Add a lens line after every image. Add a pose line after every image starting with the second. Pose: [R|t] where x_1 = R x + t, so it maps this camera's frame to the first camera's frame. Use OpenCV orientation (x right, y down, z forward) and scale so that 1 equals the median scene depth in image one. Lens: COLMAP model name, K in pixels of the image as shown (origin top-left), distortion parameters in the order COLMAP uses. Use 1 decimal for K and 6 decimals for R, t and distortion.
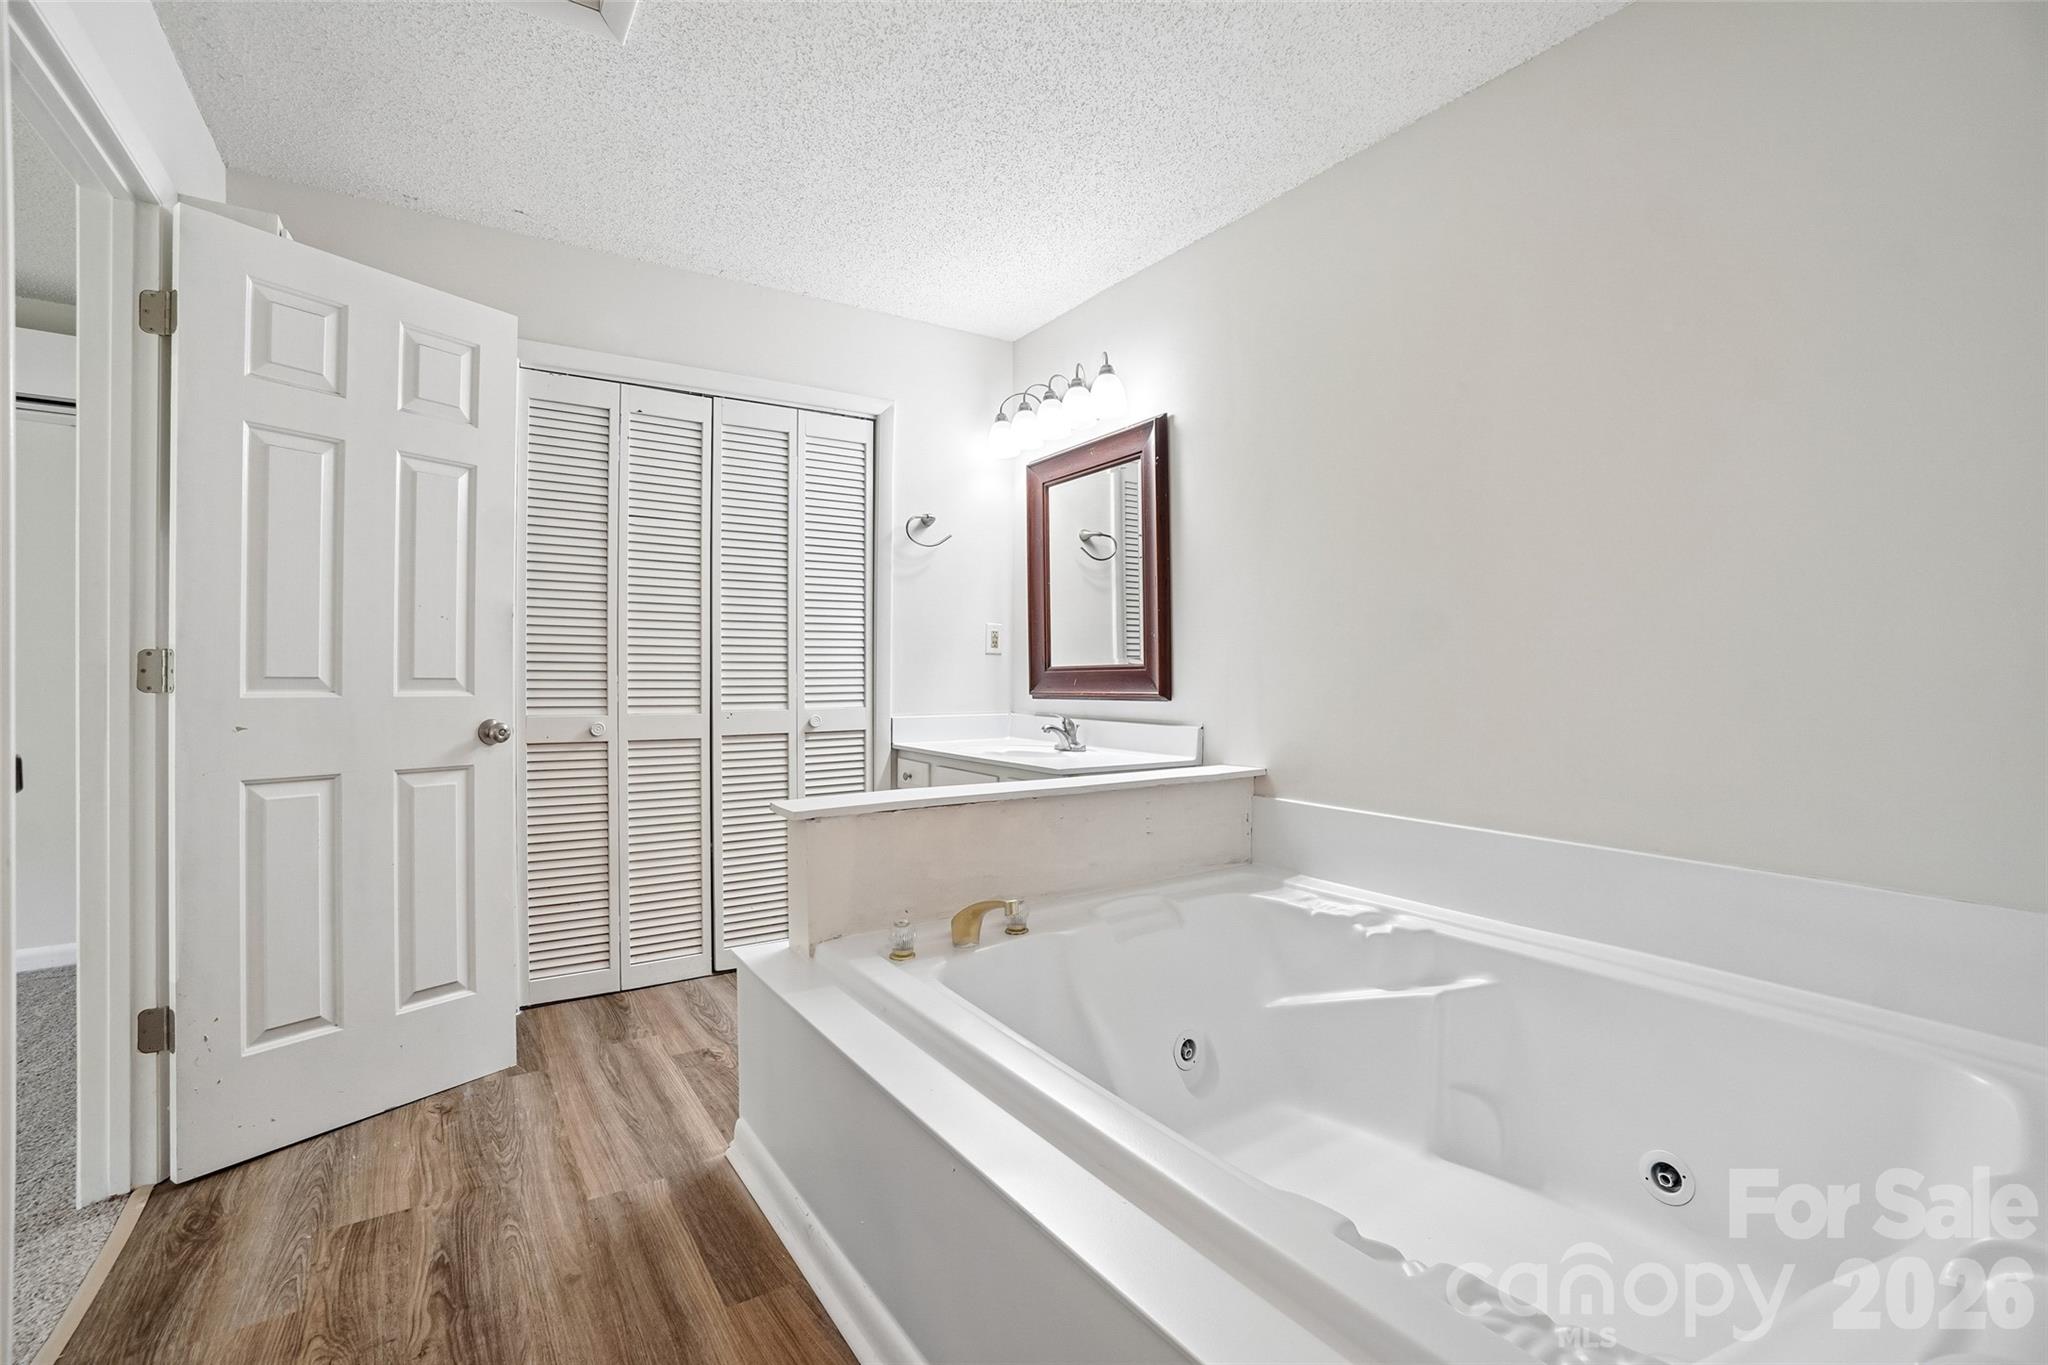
lens RADIAL K [[898.5, 0, 1018.7], [0, 898.5, 675.2], [0, 0, 1]] dist [0.001623, -0.002649]
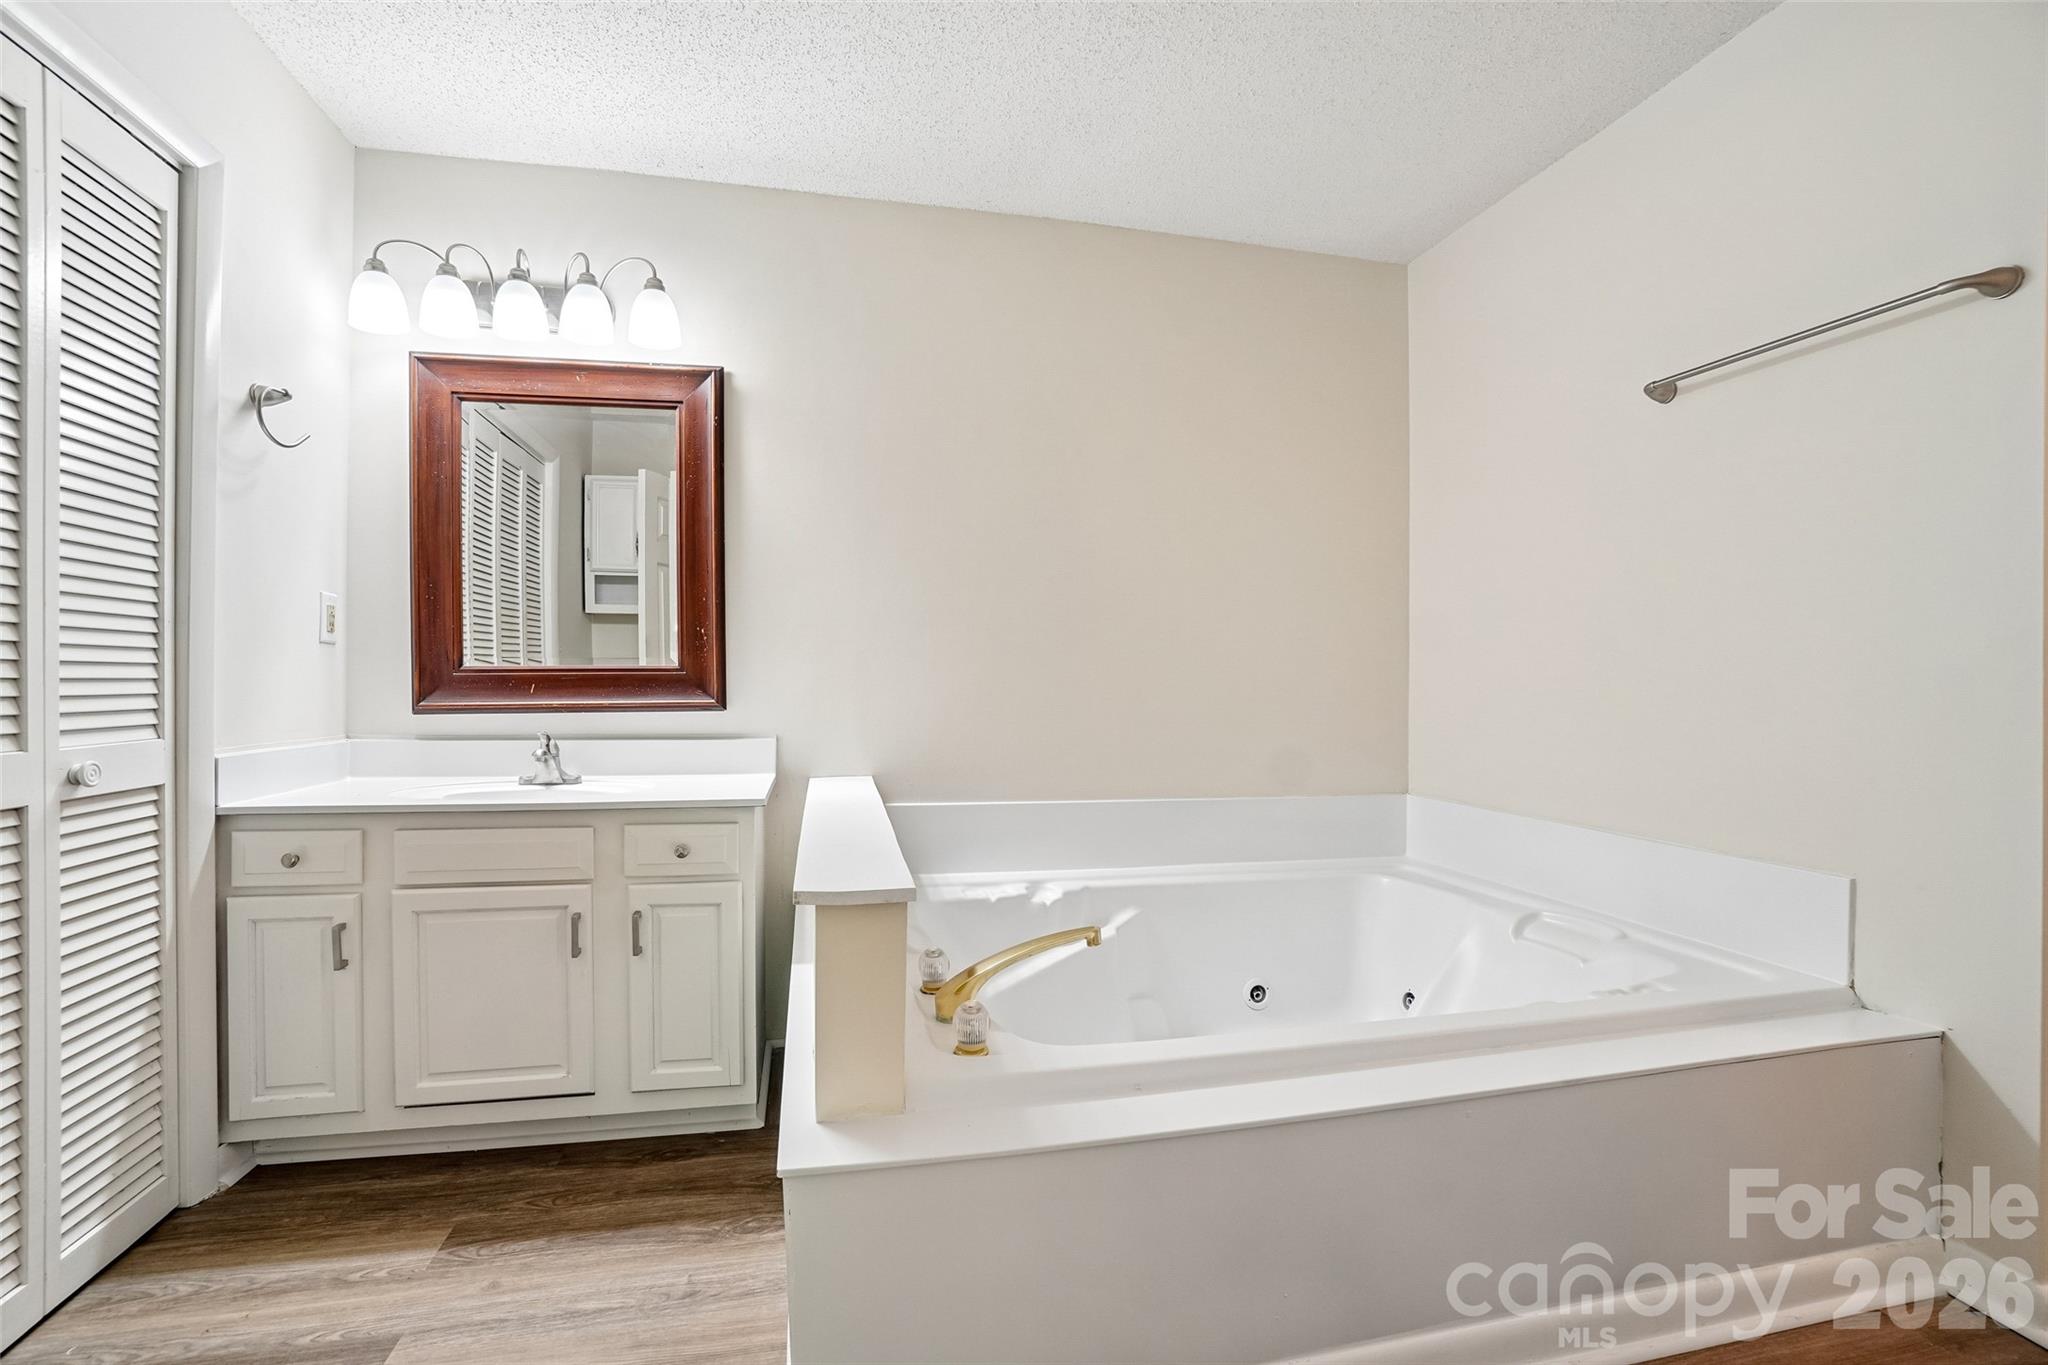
lens RADIAL K [[898.5, 0, 1016.1], [0, 898.5, 683.9], [0, 0, 1]] dist [0.001623, -0.002649]
pose [[0.392583, 0.004740, 0.919704, -0.441934], [0.000044, 0.999987, -0.005173, 0.007409], [-0.919717, 0.002072, 0.392578, 0.370695]]
